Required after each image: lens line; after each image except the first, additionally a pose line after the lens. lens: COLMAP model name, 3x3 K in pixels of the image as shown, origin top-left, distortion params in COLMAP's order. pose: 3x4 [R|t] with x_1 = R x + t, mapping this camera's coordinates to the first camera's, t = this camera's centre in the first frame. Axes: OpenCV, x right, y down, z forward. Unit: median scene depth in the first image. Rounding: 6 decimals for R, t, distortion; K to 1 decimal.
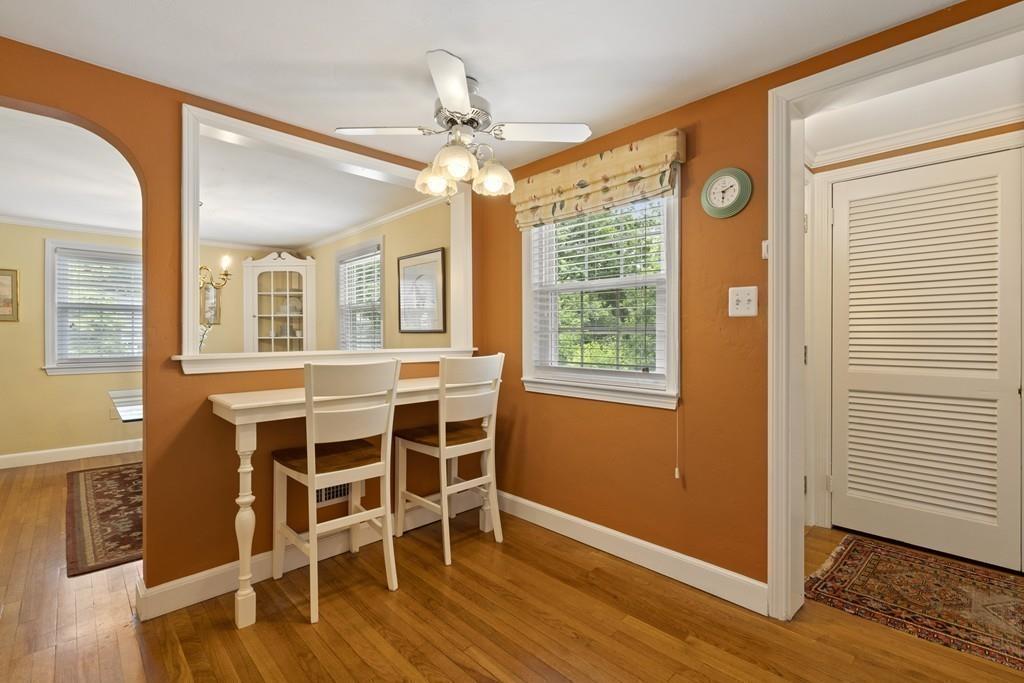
lens RADIAL K [[470.8, 0, 514.6], [0, 470.8, 334.9], [0, 0, 1]] dist [-0.003606, 0.000633]
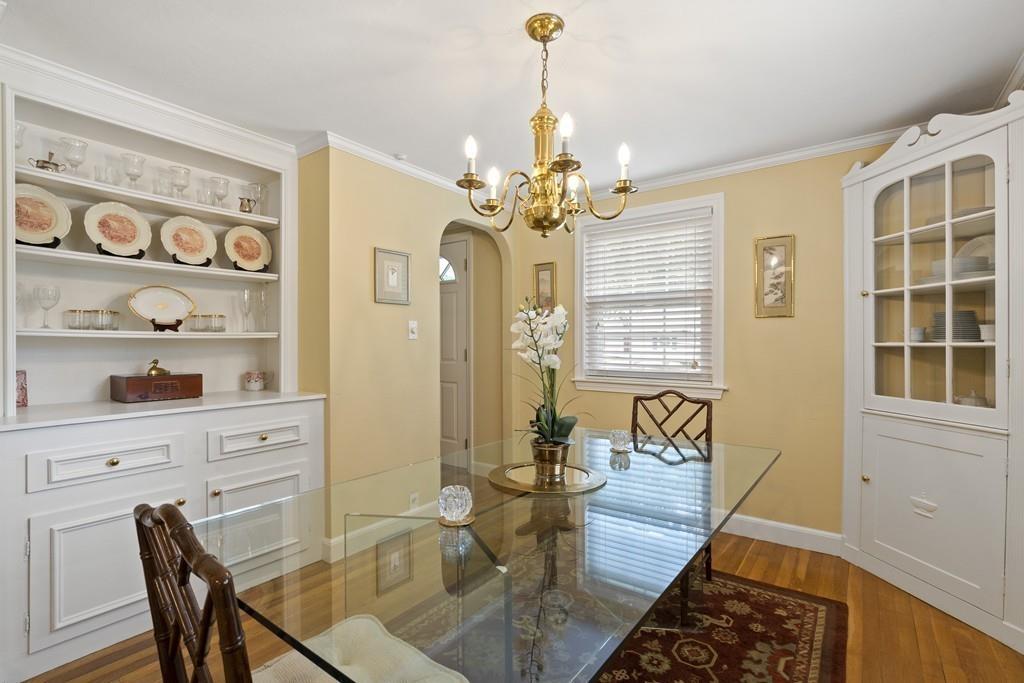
lens RADIAL K [[470.8, 0, 515.5], [0, 470.8, 344.4], [0, 0, 1]] dist [-0.003606, 0.000633]
pose [[0.178752, 0.003860, -0.983887, -0.182687], [-0.004595, 0.999985, 0.003088, 0.006340], [0.983883, 0.003969, 0.178767, 0.605068]]
